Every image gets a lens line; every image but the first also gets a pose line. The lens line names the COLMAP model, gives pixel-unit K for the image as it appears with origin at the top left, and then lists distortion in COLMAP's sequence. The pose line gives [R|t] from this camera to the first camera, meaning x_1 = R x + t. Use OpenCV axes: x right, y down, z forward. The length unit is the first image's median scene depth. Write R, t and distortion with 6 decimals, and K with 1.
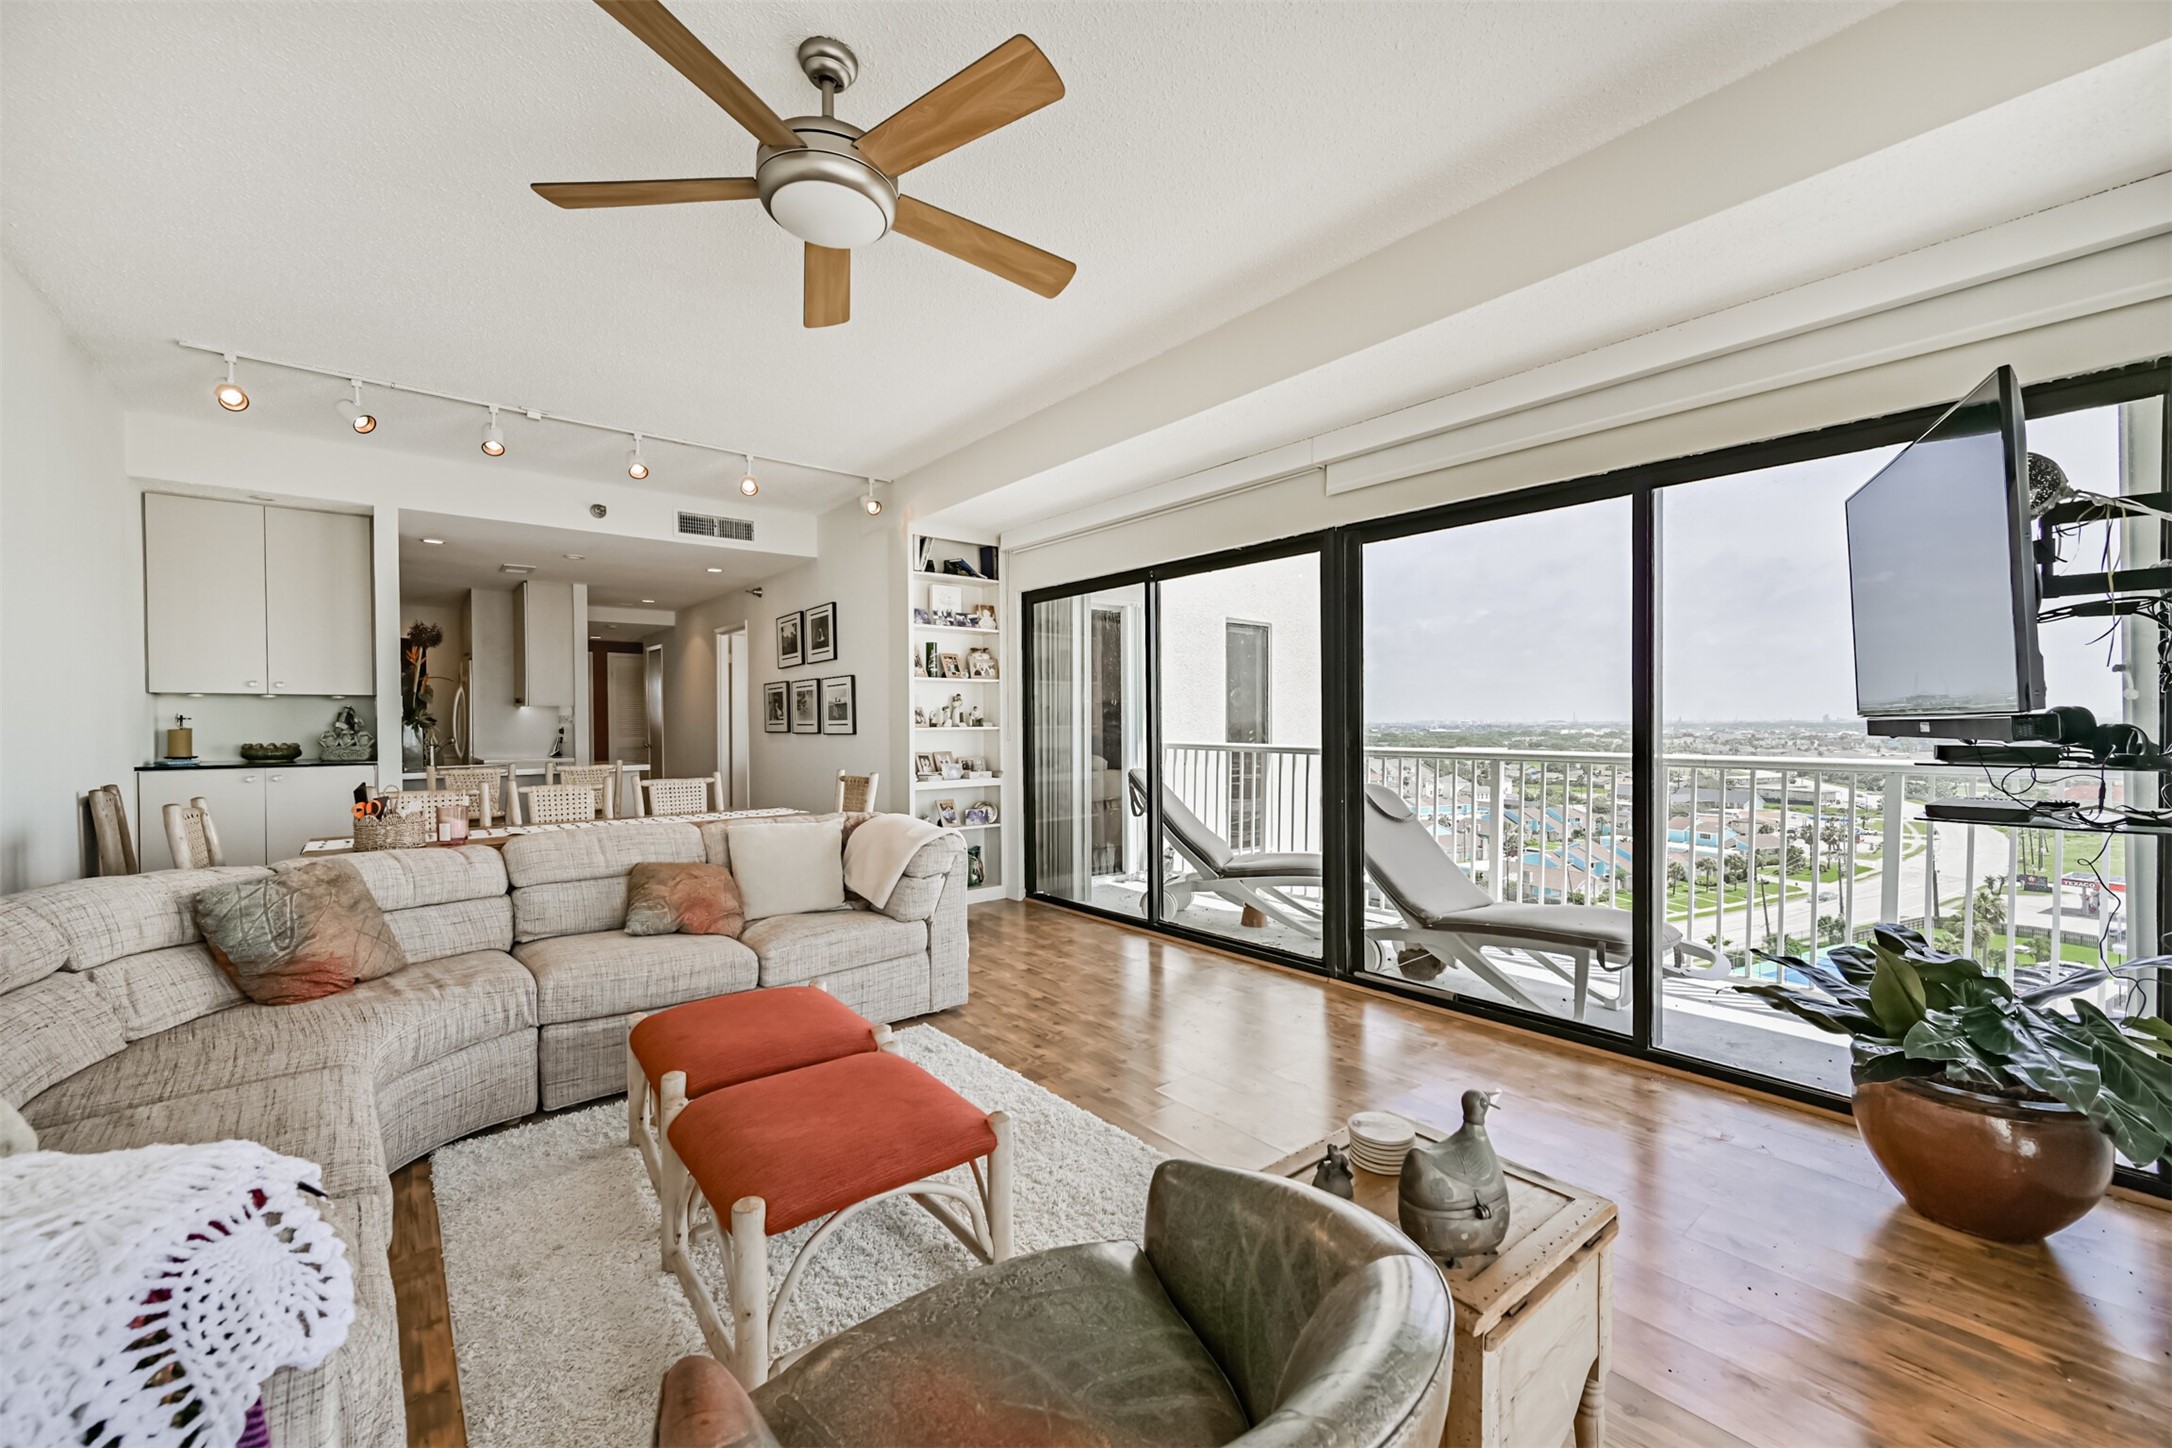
lens RADIAL K [[848.2, 0, 1095.9], [0, 848.2, 725.0], [0, 0, 1]] dist [0.004691, 0.000301]
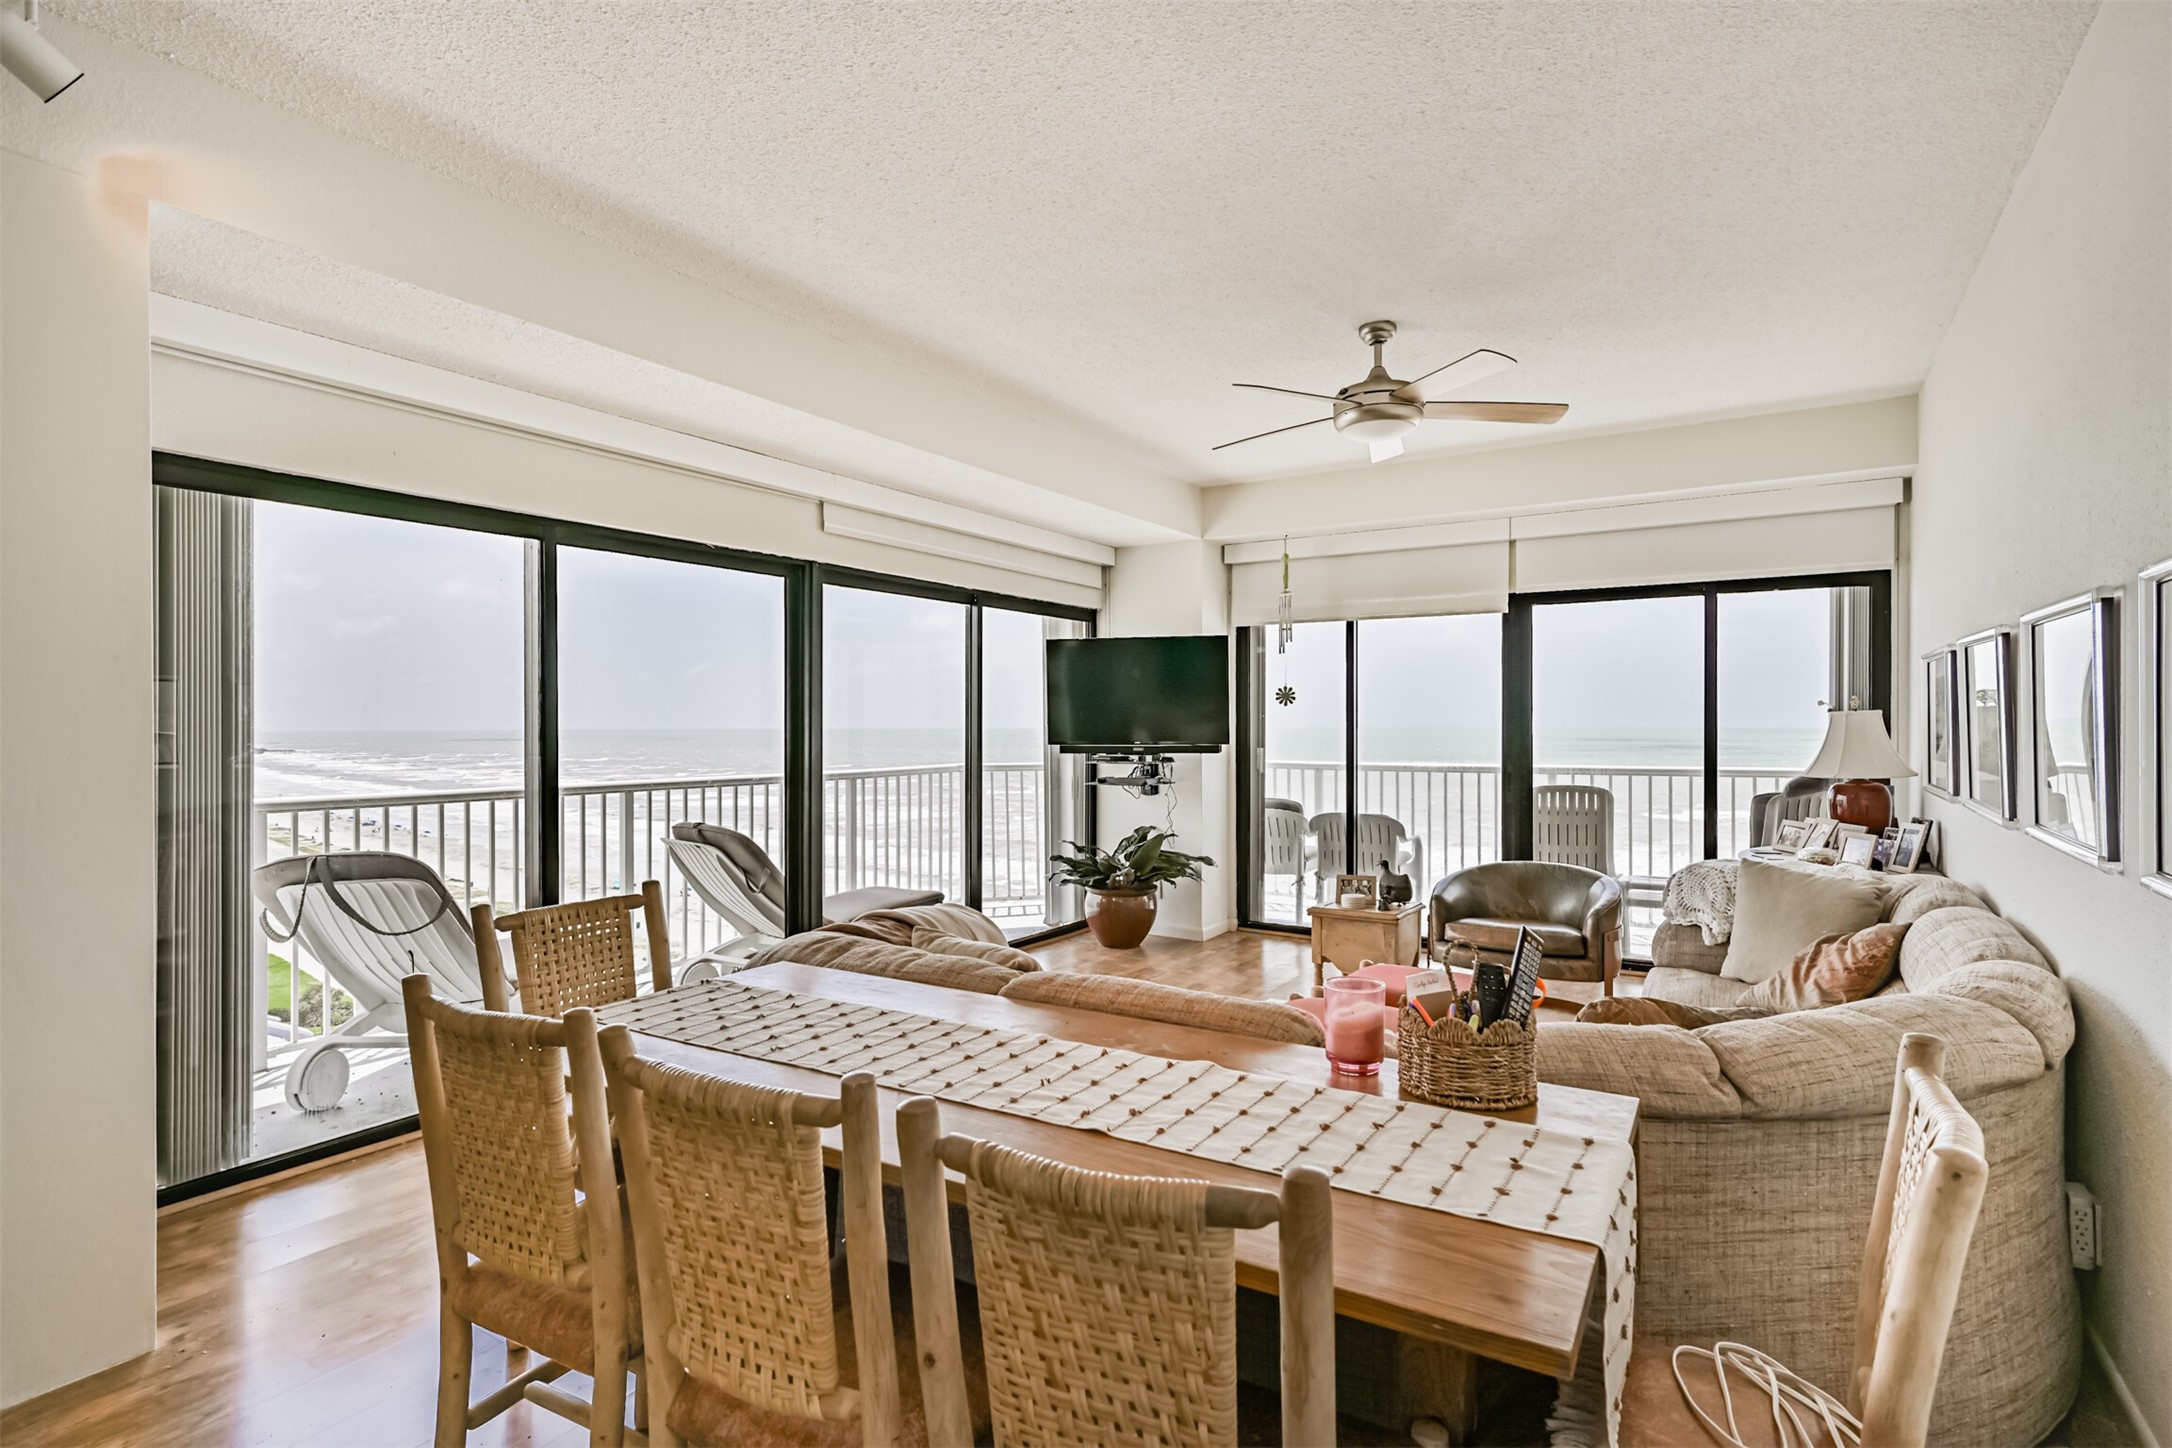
lens RADIAL K [[1068.7, 0, 1096.3], [0, 1068.7, 730.7], [0, 0, 1]] dist [0.007922, 0.000467]
pose [[-0.325864, -0.003044, 0.945412, -0.849545], [0.006365, 0.999965, 0.005413, -0.025269], [-0.945395, 0.007781, -0.325833, 0.880755]]
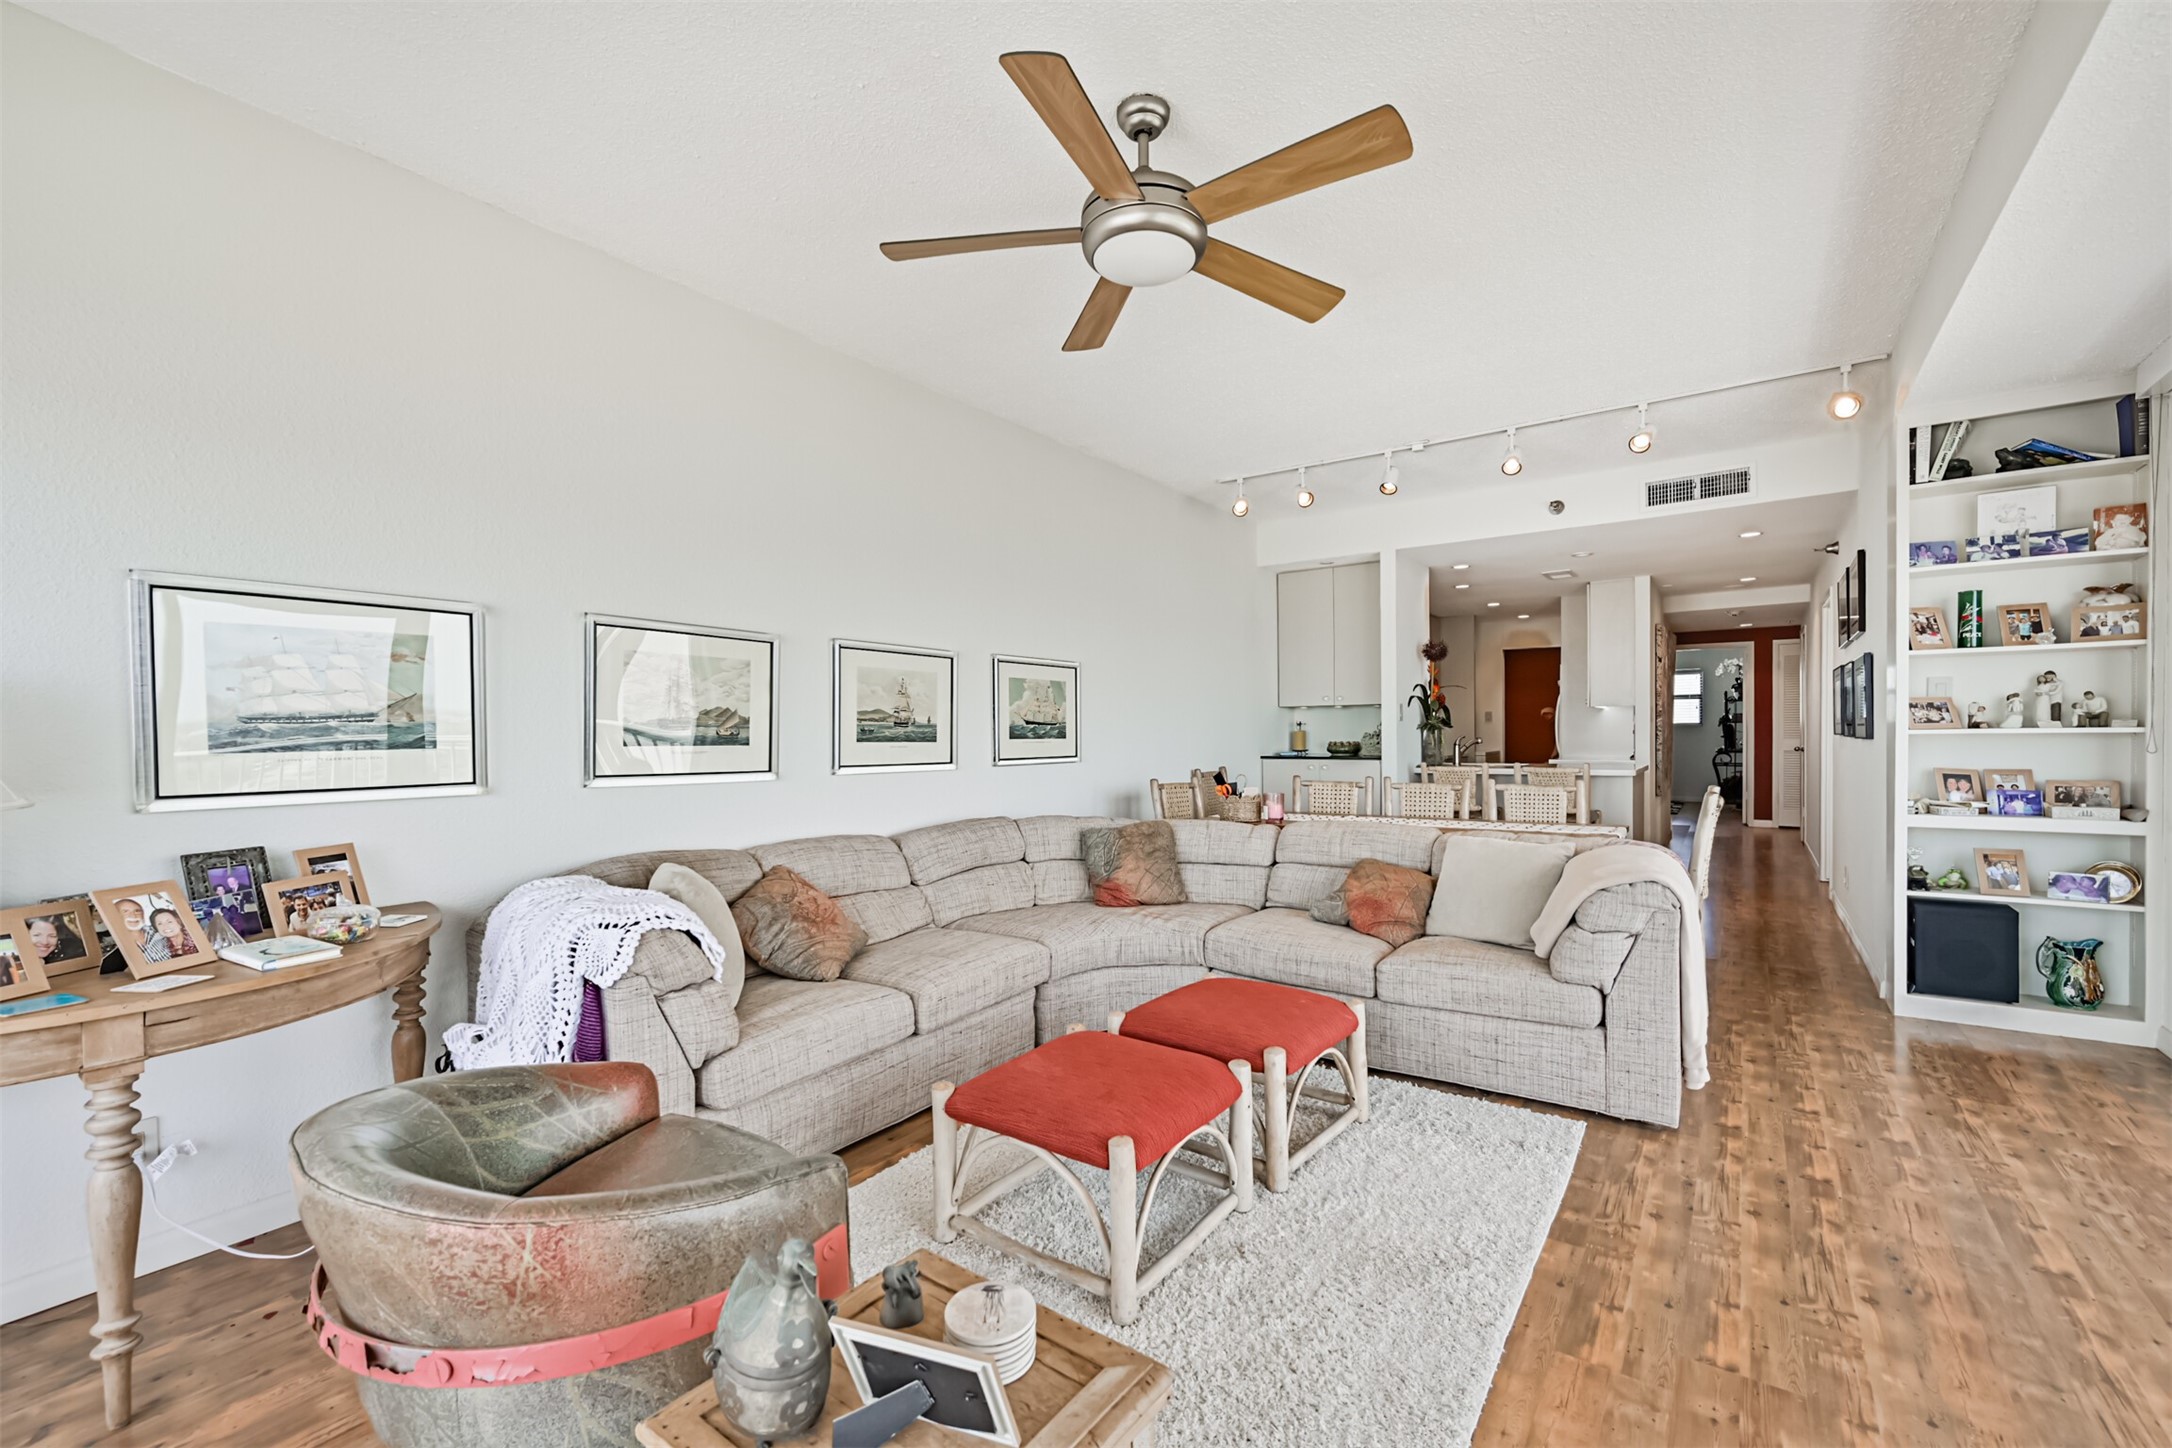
lens RADIAL K [[891.0, 0, 1098.8], [0, 891.0, 736.6], [0, 0, 1]] dist [0.000271, 0.000075]
pose [[0.274967, 0.006650, -0.961431, 0.304915], [0.006989, 0.999936, 0.008915, -0.002160], [0.961428, -0.009171, 0.274903, 0.253727]]
